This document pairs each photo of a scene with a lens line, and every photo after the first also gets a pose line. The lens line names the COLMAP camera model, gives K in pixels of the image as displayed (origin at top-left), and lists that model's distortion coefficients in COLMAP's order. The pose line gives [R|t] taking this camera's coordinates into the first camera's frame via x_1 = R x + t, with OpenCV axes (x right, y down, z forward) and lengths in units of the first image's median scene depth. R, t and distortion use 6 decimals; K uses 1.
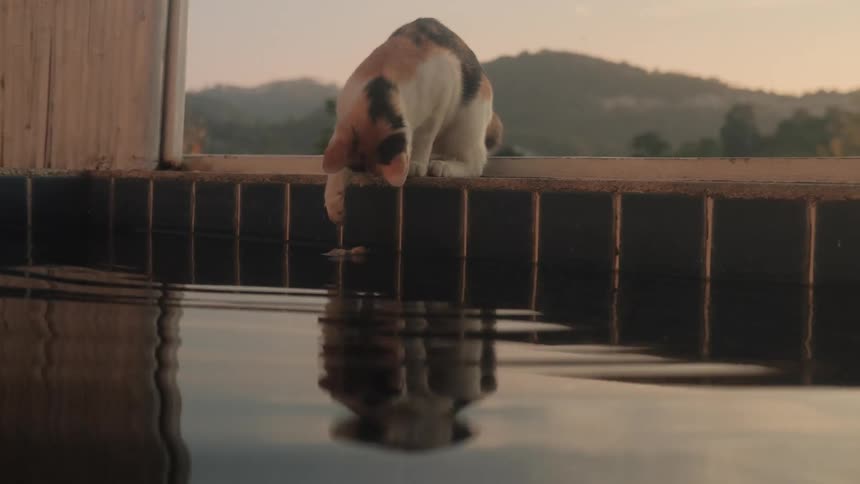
lens RADIAL K [[1475.9, 0, 430.0], [0, 1475.9, 242.0], [0, 0, 1]] dist [0.088644, 0.361512]
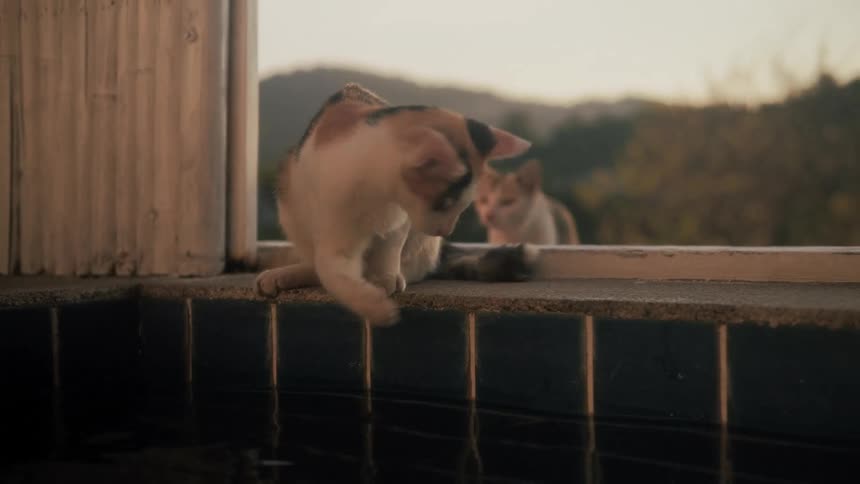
lens RADIAL K [[1455.0, 0, 467.6], [0, 1455.0, 243.3], [0, 0, 1]] dist [-0.010403, 0.855292]
pose [[0.981135, -0.045186, 0.187968, -0.216649], [0.046391, 0.998921, -0.002013, -0.060387], [-0.187675, 0.010695, 0.982173, 0.390795]]
